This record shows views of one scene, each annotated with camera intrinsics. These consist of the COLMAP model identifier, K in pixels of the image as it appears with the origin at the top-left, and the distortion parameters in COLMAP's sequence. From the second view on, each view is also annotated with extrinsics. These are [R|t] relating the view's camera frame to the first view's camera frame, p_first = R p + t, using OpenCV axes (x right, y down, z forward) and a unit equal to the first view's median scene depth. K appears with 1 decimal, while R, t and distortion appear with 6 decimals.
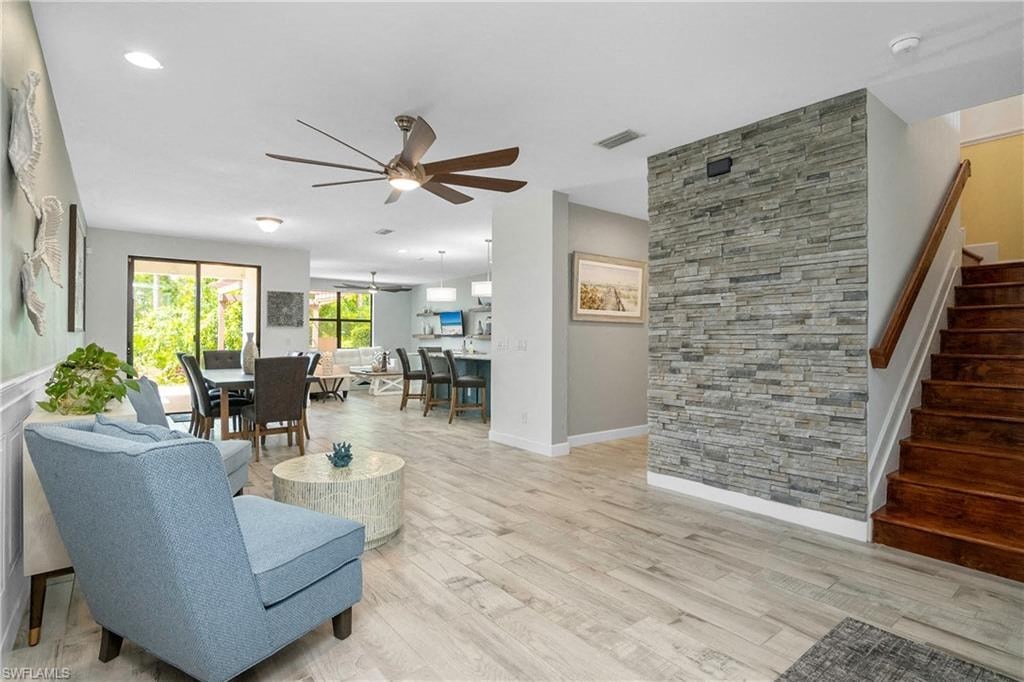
lens RADIAL K [[513.5, 0, 505.4], [0, 513.5, 339.2], [0, 0, 1]] dist [-0.024438, 0.000358]
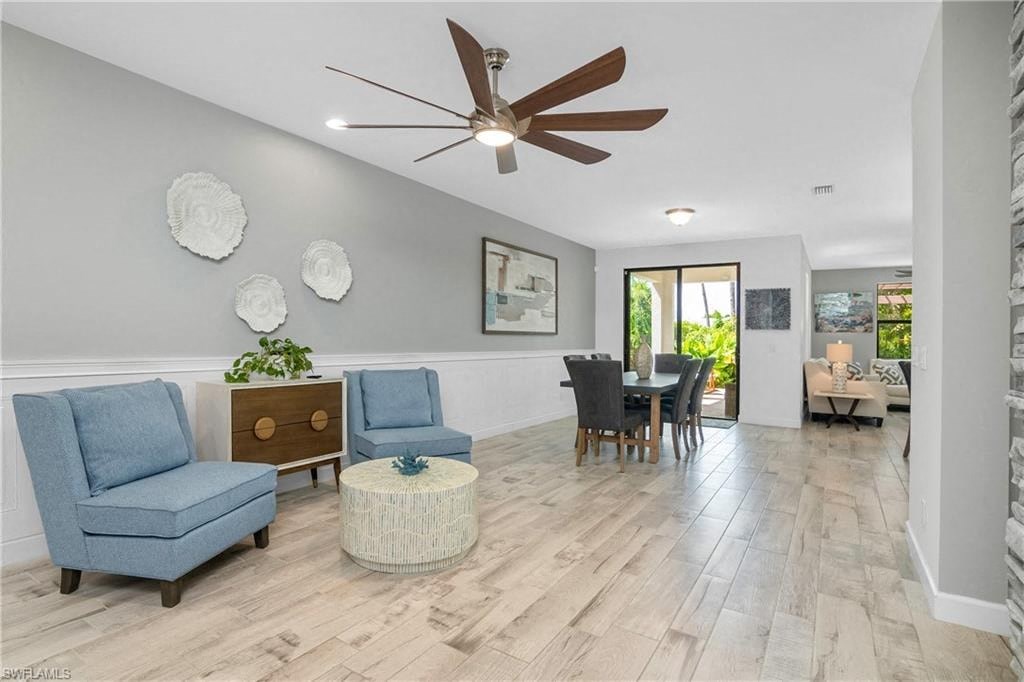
lens RADIAL K [[513.5, 0, 503.4], [0, 513.5, 334.7], [0, 0, 1]] dist [-0.024438, 0.000358]
pose [[0.336895, -0.004747, -0.941530, 0.528299], [-0.018513, 0.999761, -0.011665, 0.004197], [0.941360, 0.021360, 0.336726, 0.730065]]
